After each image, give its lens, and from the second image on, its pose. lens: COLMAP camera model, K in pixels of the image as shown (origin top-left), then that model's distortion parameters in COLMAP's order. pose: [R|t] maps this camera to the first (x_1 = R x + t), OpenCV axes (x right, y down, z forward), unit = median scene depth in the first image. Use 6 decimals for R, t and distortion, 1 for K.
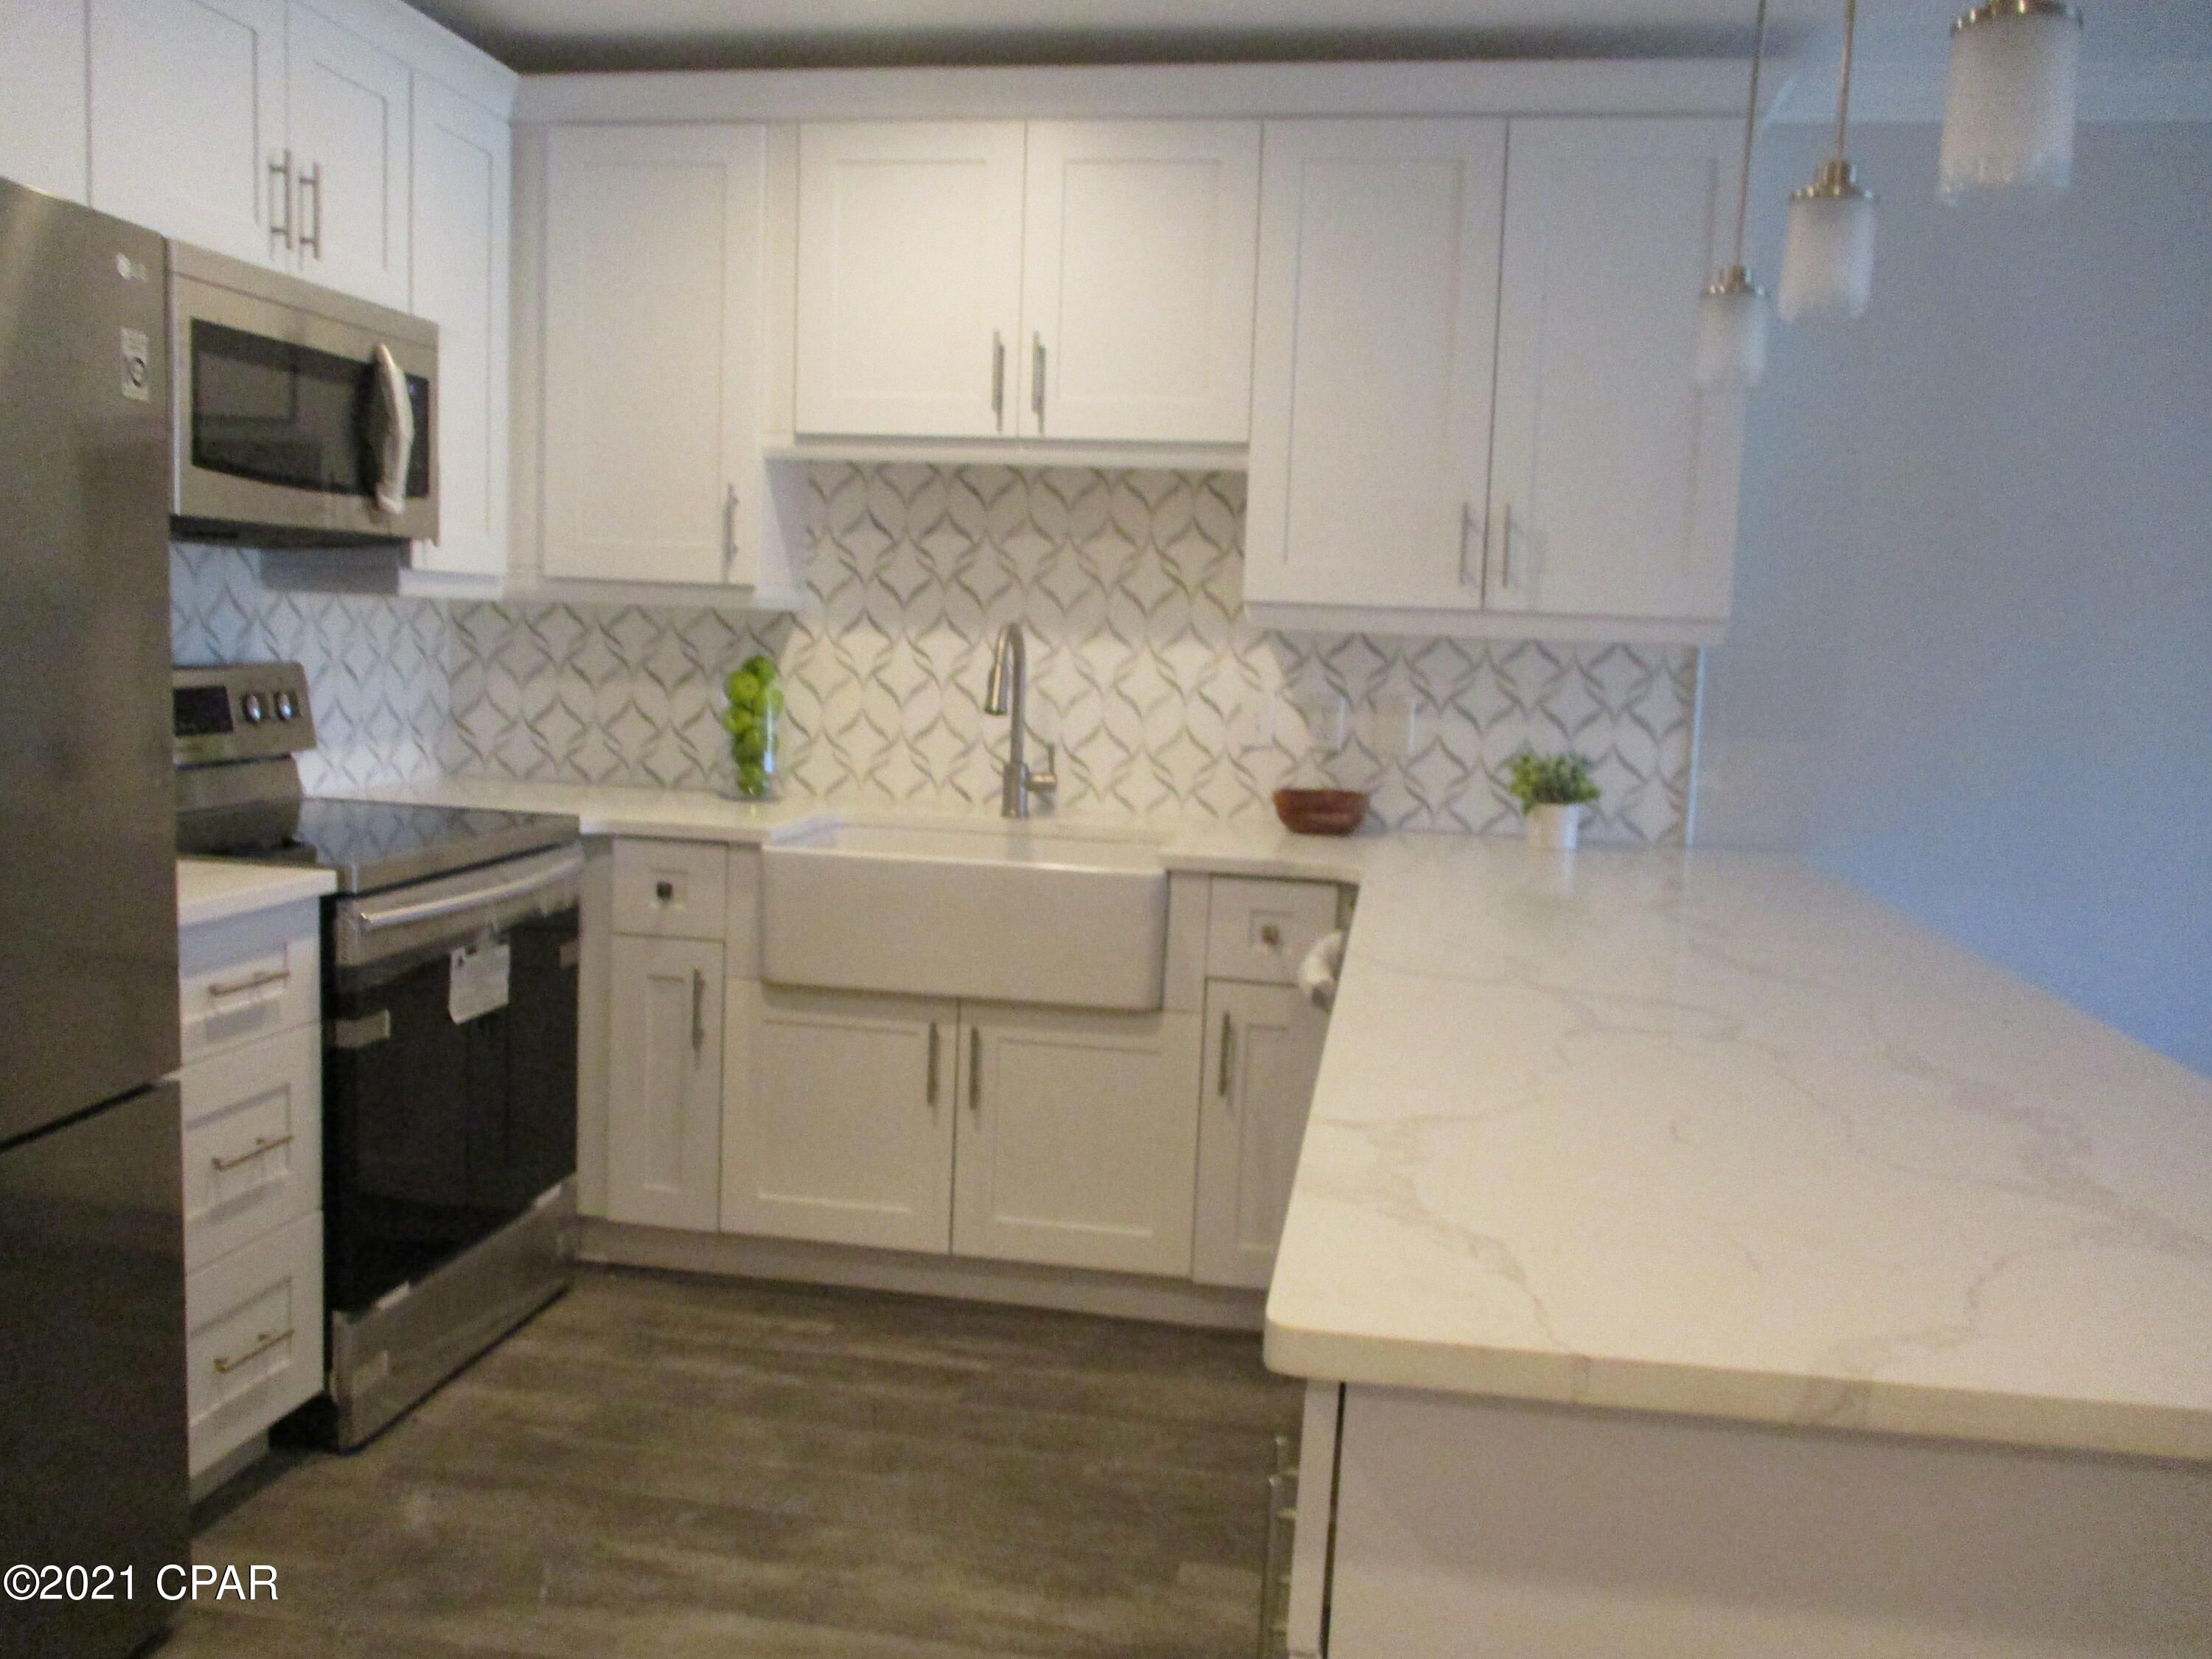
lens RADIAL K [[1822.8, 0, 1104.5], [0, 1822.8, 828.1], [0, 0, 1]] dist [-0.016351, -0.000494]
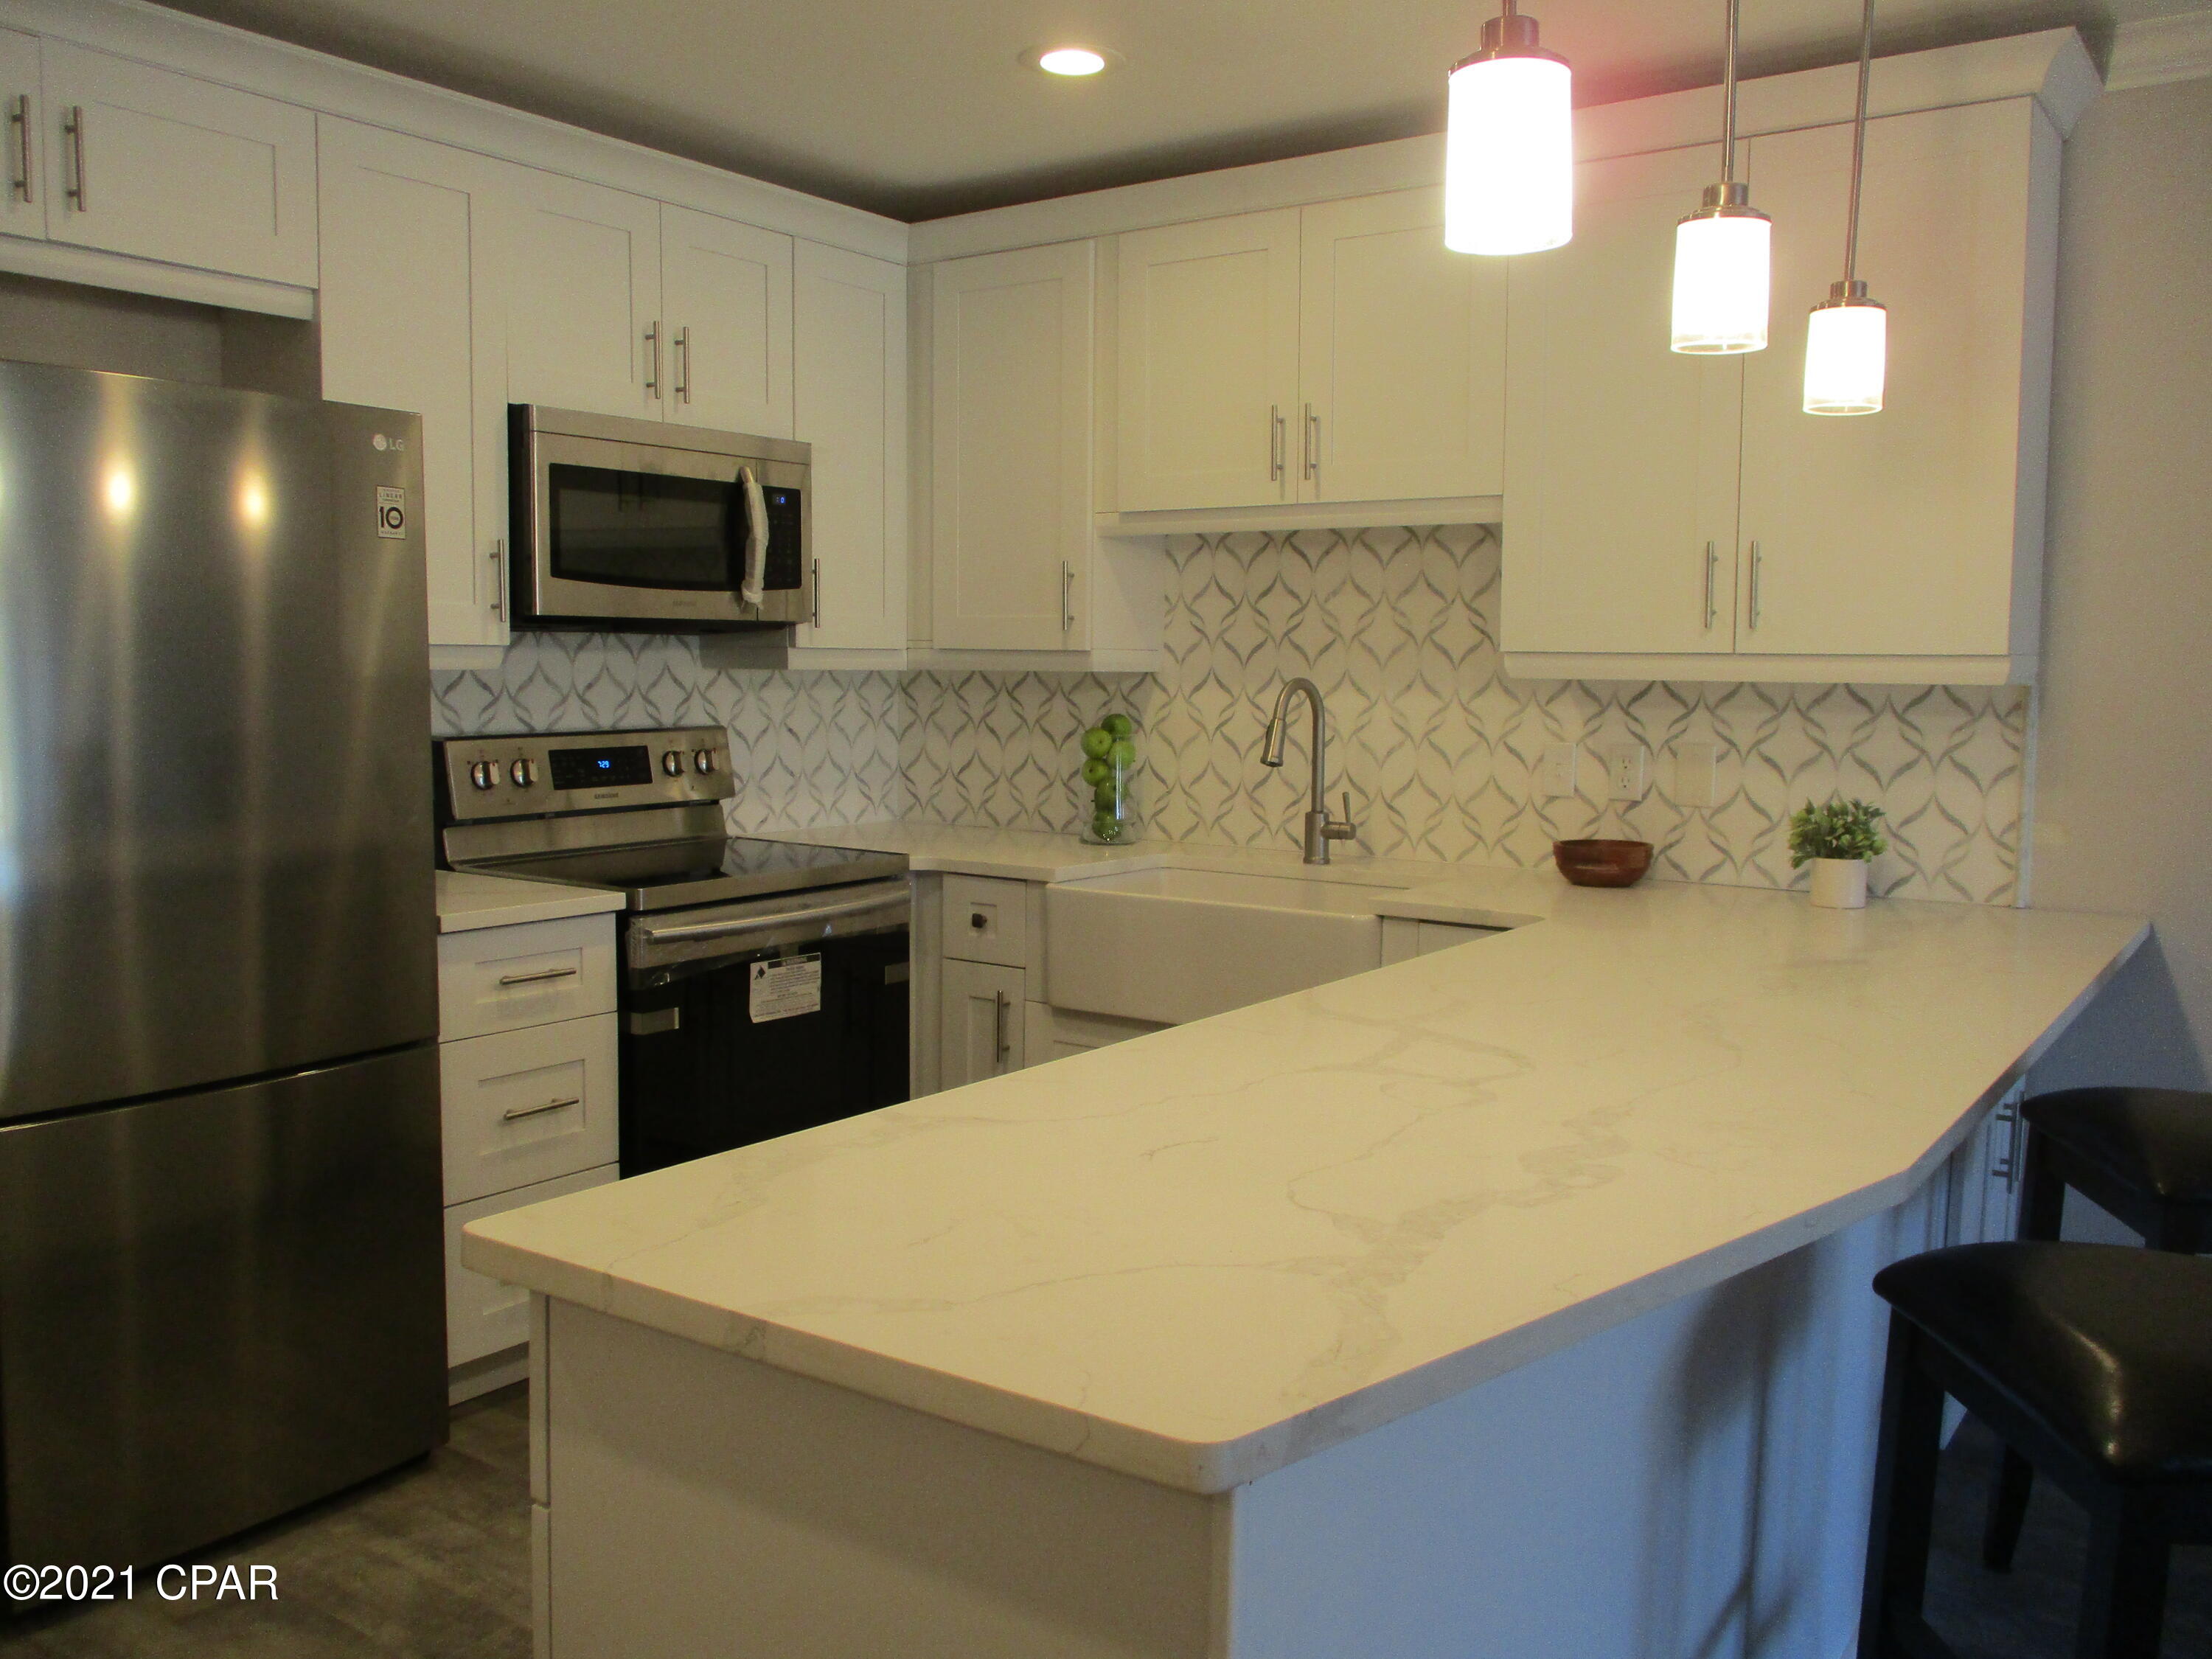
lens RADIAL K [[1822.8, 0, 1099.0], [0, 1822.8, 829.1], [0, 0, 1]] dist [-0.016351, -0.000494]
pose [[0.902833, 0.009683, -0.429882, 0.294615], [-0.021697, 0.999499, -0.023056, 0.001079], [0.429443, 0.030143, 0.902591, 0.001524]]
